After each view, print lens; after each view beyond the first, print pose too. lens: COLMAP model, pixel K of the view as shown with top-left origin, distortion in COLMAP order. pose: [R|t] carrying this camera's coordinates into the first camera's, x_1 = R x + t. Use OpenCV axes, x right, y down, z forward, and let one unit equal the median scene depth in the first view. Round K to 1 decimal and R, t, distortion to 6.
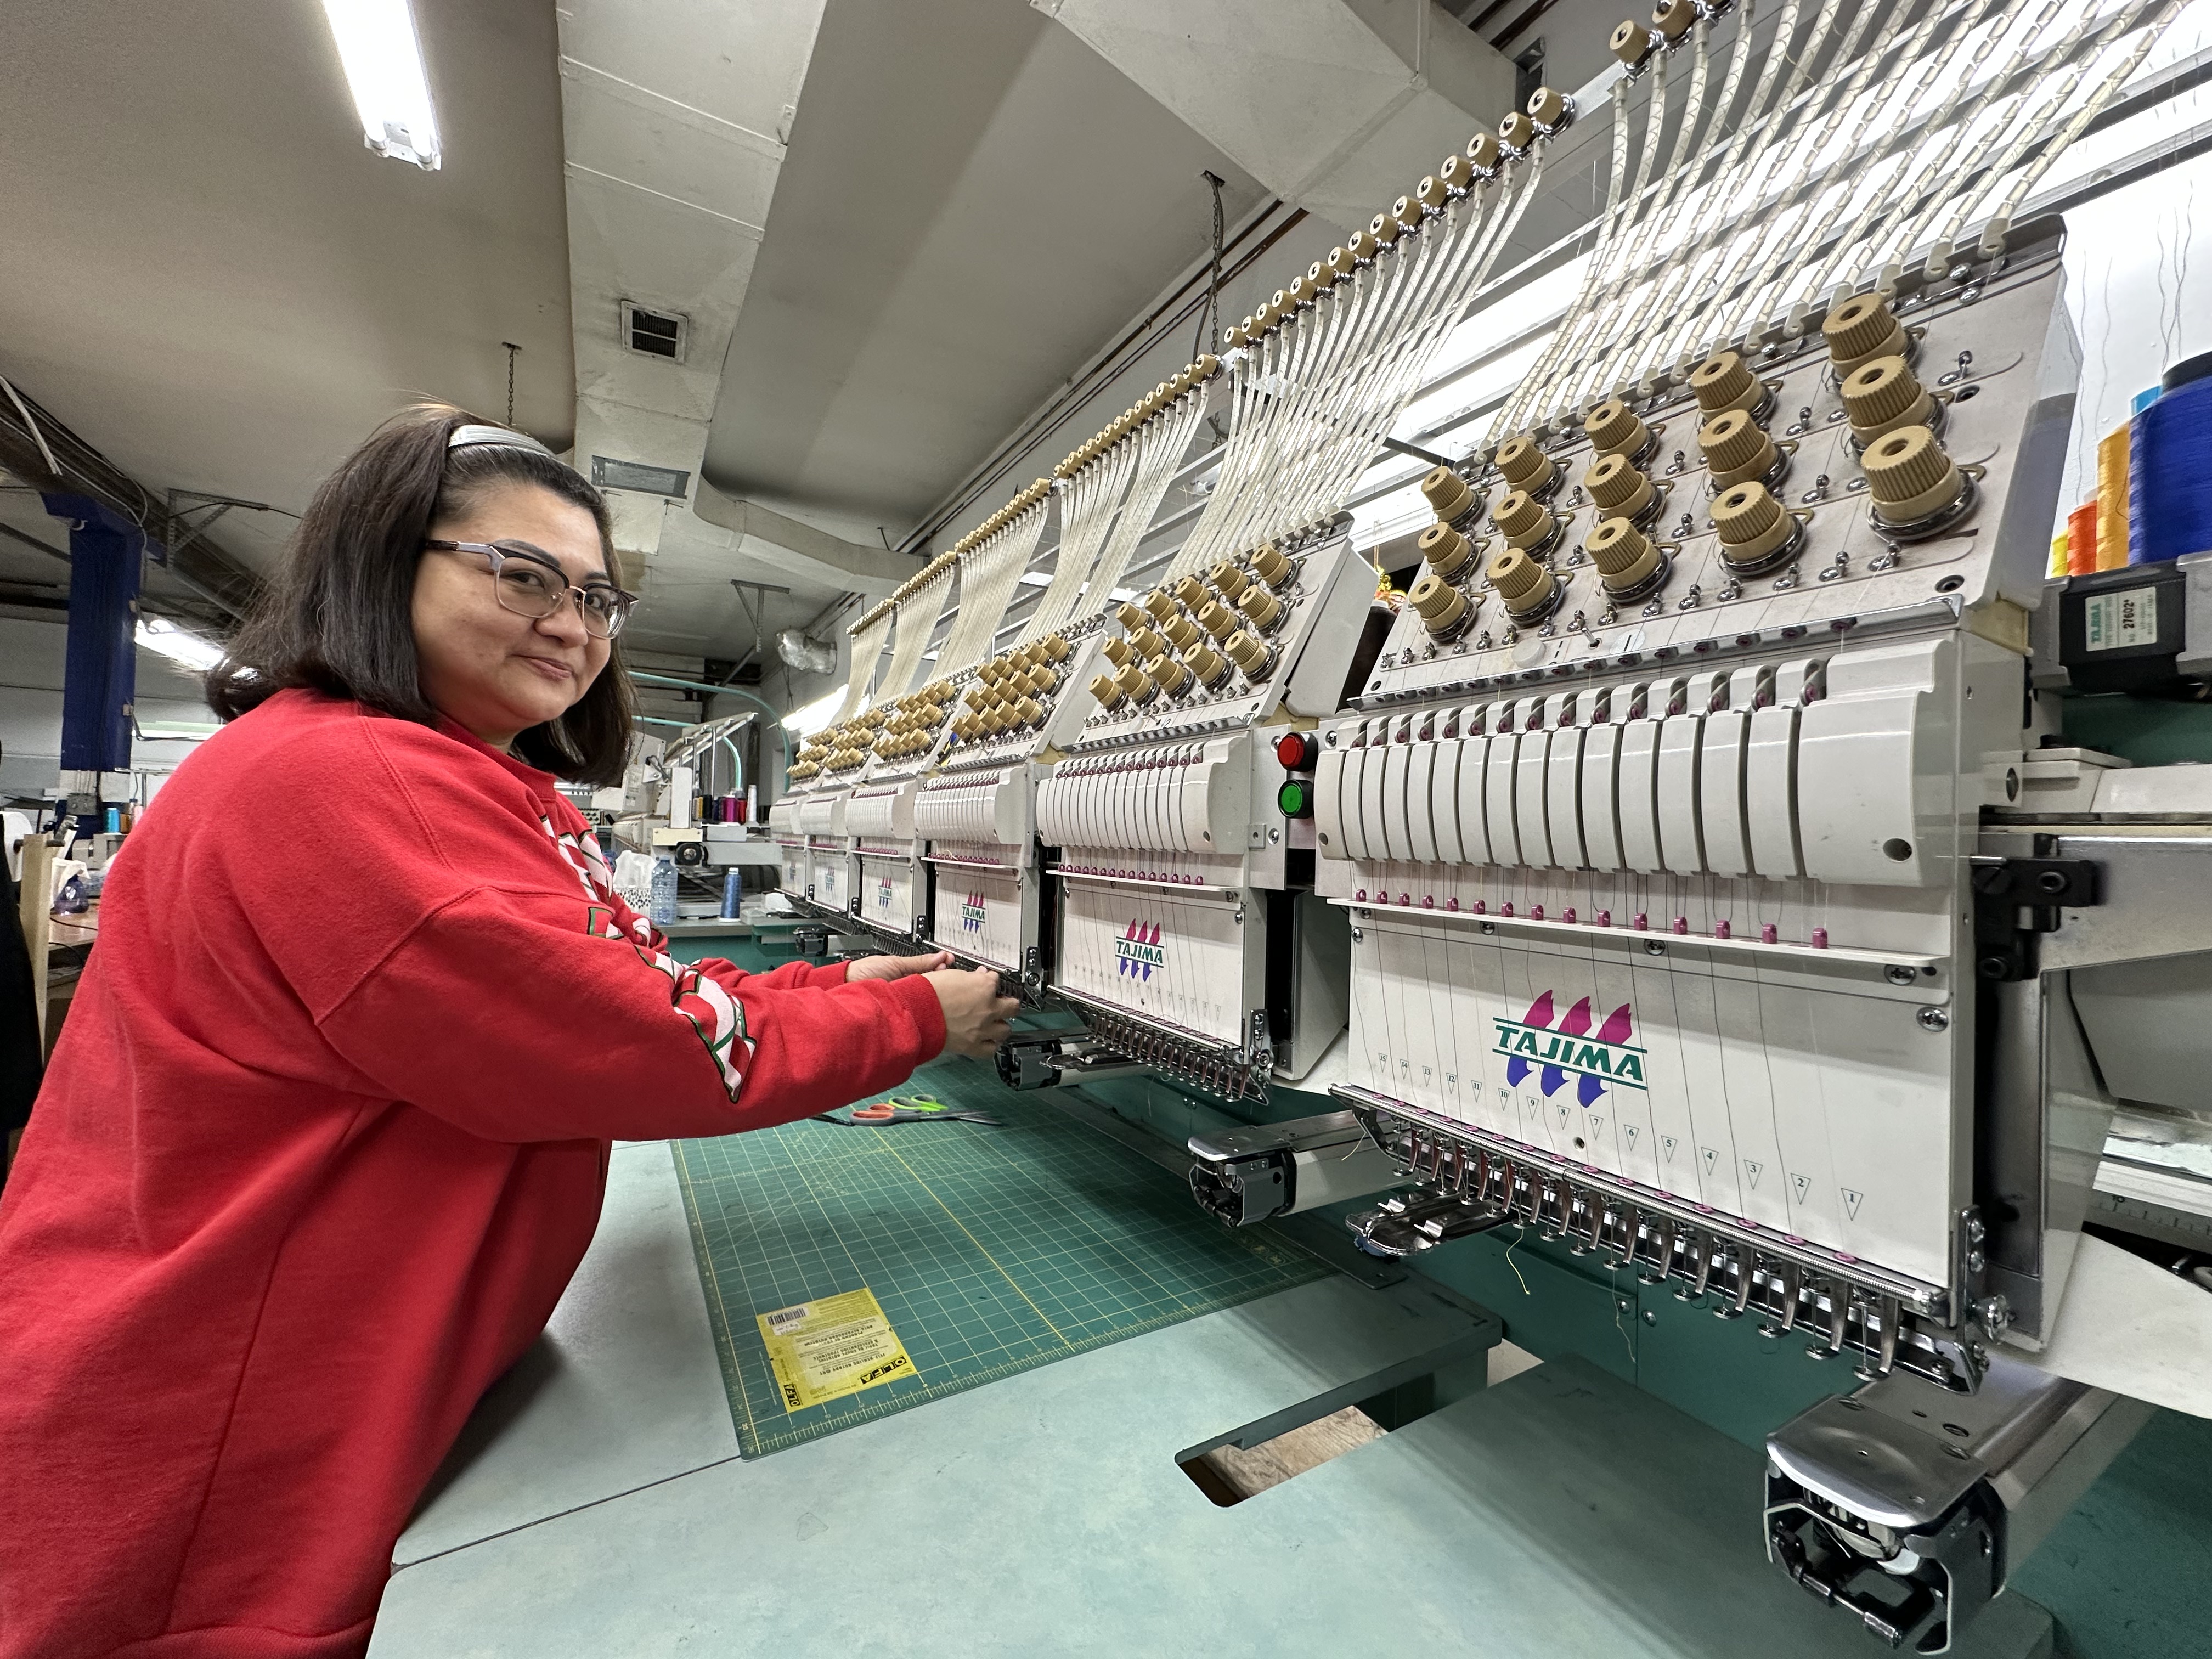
lens RADIAL K [[883.9, 0, 1110.6], [0, 883.9, 827.9], [0, 0, 1]] dist [-0.000018, -0.000187]
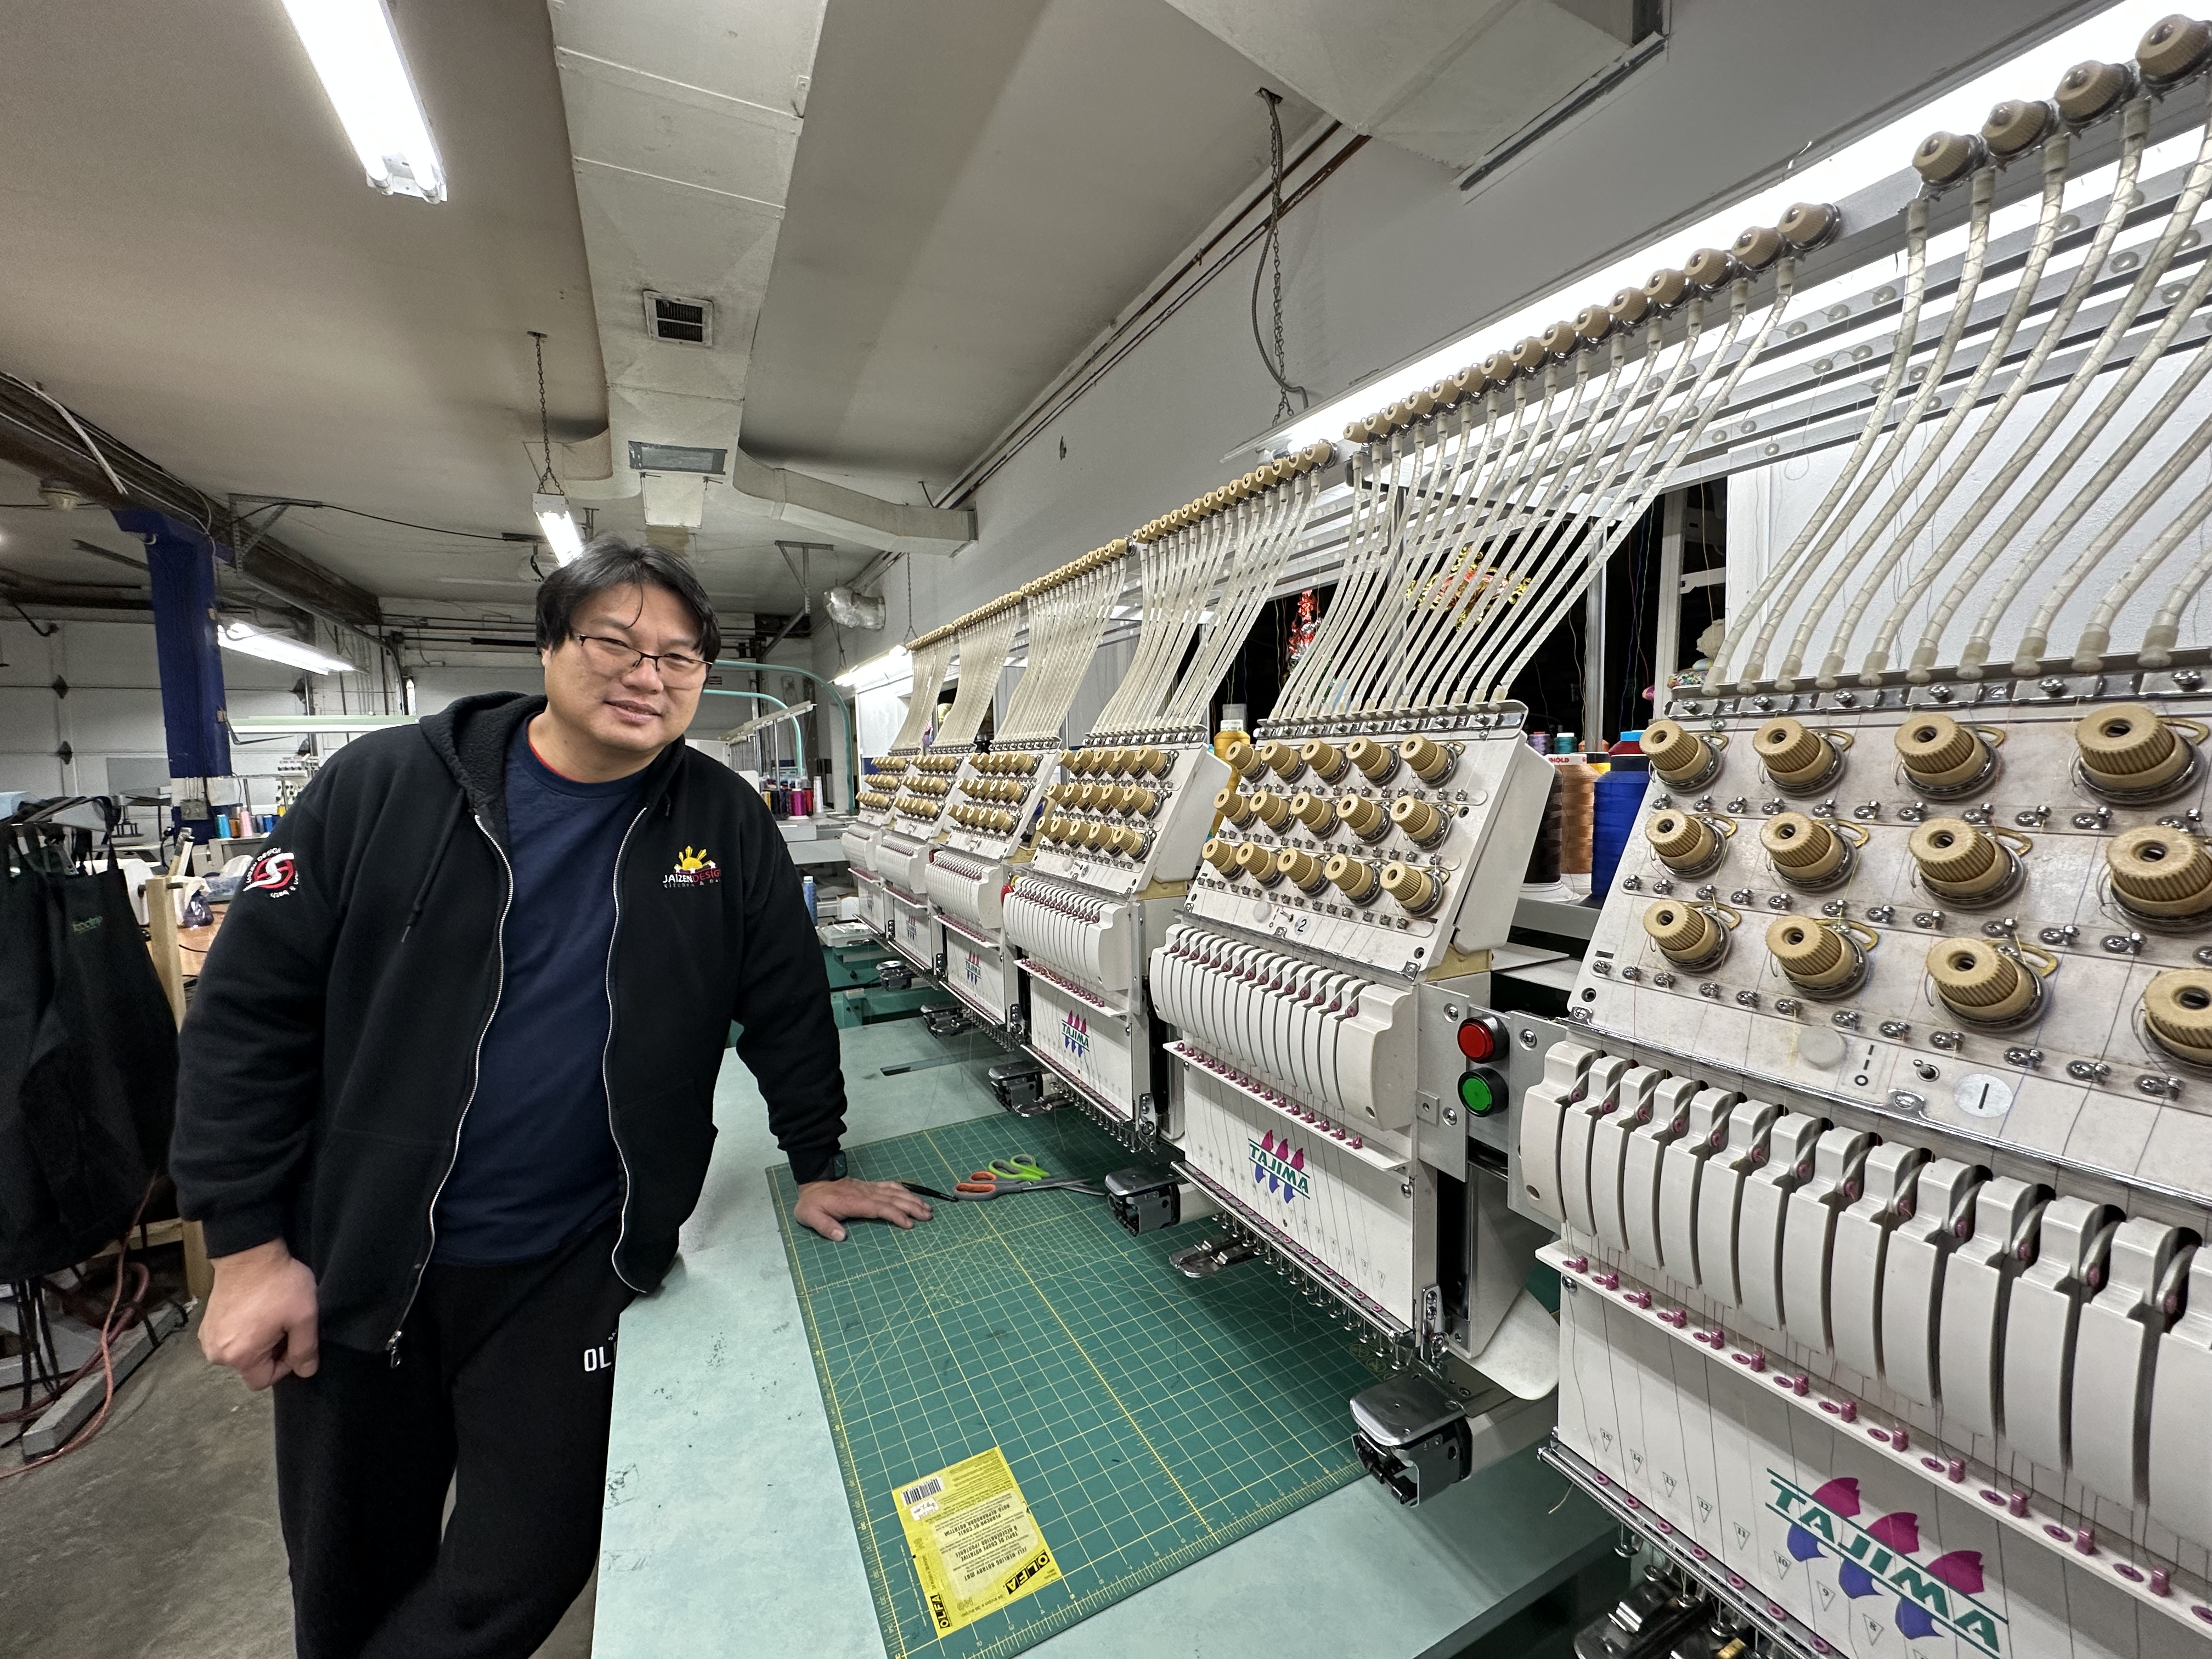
lens RADIAL K [[883.9, 0, 1110.7], [0, 883.9, 828.3], [0, 0, 1]] dist [-0.000018, -0.000187]
pose [[0.996942, -0.044997, -0.063885, -0.020554], [0.050856, 0.994342, 0.093260, -0.093842], [0.059327, -0.096224, 0.993590, 0.034531]]
